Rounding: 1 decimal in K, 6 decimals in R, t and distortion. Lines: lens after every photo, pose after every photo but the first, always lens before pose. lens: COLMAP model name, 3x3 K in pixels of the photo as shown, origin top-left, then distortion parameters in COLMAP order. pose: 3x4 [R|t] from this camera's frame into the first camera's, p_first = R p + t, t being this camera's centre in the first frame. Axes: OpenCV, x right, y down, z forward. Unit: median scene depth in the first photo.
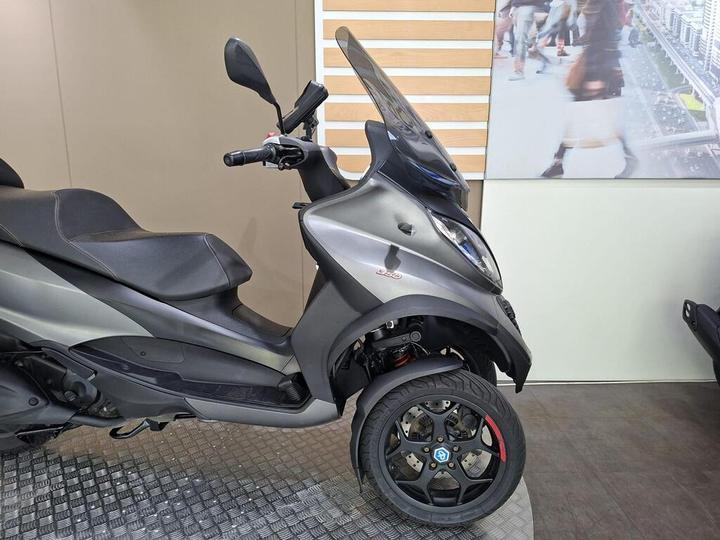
lens RADIAL K [[483.6, 0, 367.2], [0, 483.6, 267.8], [0, 0, 1]] dist [-0.000400, -0.006871]
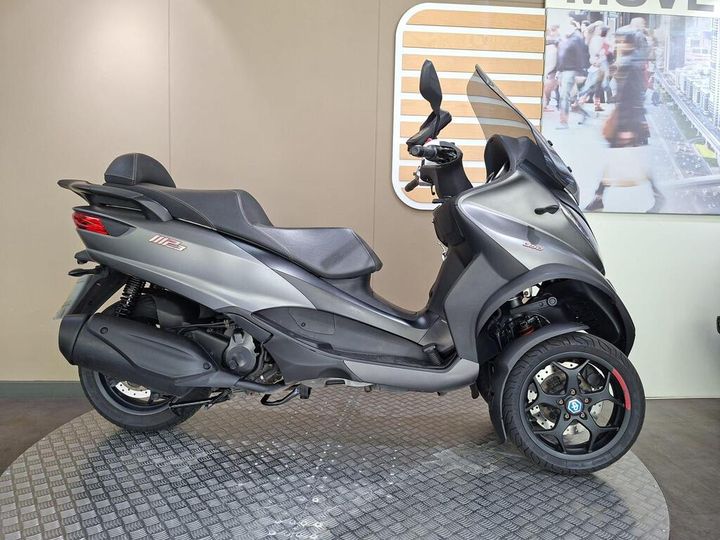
lens RADIAL K [[481.9, 0, 354.3], [0, 481.9, 271.9], [0, 0, 1]] dist [-0.003443, -0.005934]
pose [[0.999138, 0.014916, 0.038742, -0.246725], [-0.009019, 0.988923, -0.148153, 0.141391], [-0.040523, 0.147676, 0.988205, -0.099228]]
